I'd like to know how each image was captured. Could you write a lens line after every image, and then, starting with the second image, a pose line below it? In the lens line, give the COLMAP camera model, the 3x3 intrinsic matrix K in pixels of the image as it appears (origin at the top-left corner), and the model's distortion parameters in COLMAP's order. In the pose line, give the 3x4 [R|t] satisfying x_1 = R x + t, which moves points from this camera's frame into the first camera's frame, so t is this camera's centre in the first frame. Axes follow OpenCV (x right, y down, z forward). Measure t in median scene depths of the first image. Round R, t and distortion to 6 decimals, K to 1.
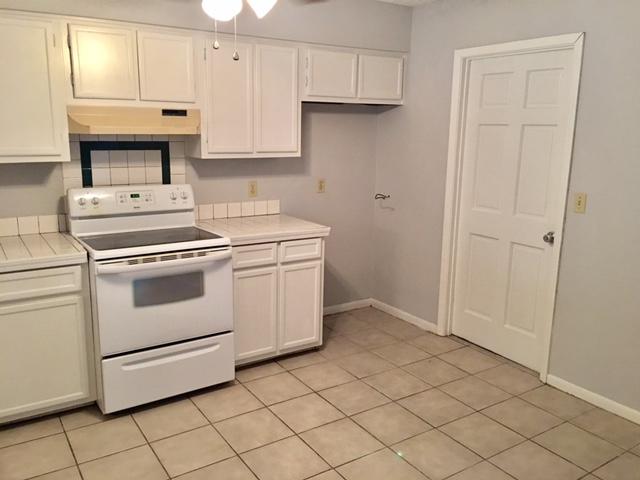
lens RADIAL K [[546.4, 0, 321.3], [0, 546.4, 236.0], [0, 0, 1]] dist [0.075351, -0.115119]
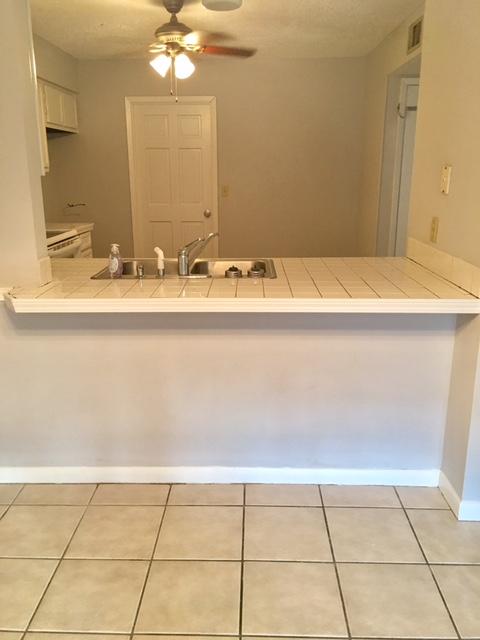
lens RADIAL K [[546.4, 0, 235.7], [0, 546.4, 316.4], [0, 0, 1]] dist [0.075351, -0.115119]
pose [[0.575888, -0.230643, 0.784320, -0.986769], [0.177255, 0.971783, 0.155620, 0.065101], [-0.798081, 0.049405, 0.600521, -0.108693]]
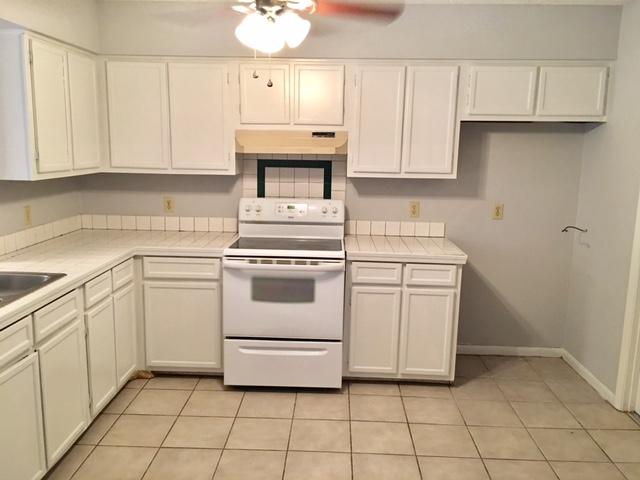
lens RADIAL K [[546.4, 0, 318.3], [0, 546.4, 240.0], [0, 0, 1]] dist [0.075351, -0.115119]
pose [[0.814055, 0.100410, -0.572043, 0.367487], [-0.119379, 0.992839, 0.004389, -0.016835], [0.568387, 0.064717, 0.820212, 0.101547]]
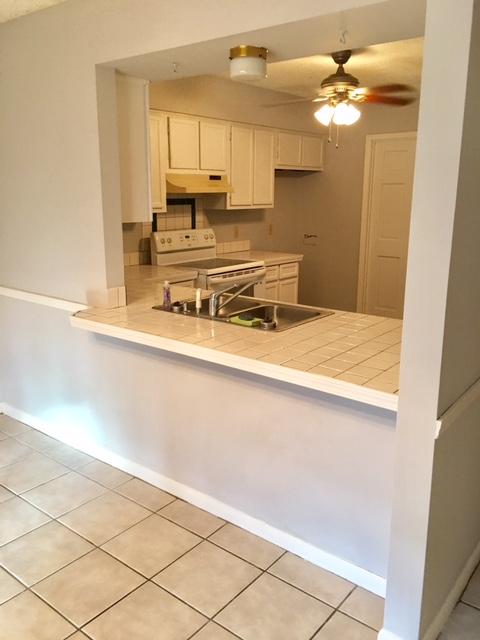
lens RADIAL K [[546.4, 0, 241.7], [0, 546.4, 314.6], [0, 0, 1]] dist [0.075351, -0.115119]
pose [[0.952522, -0.078865, 0.294078, -0.639029], [0.070315, 0.996740, 0.039549, 0.081832], [-0.296239, -0.016993, 0.954963, -0.401601]]
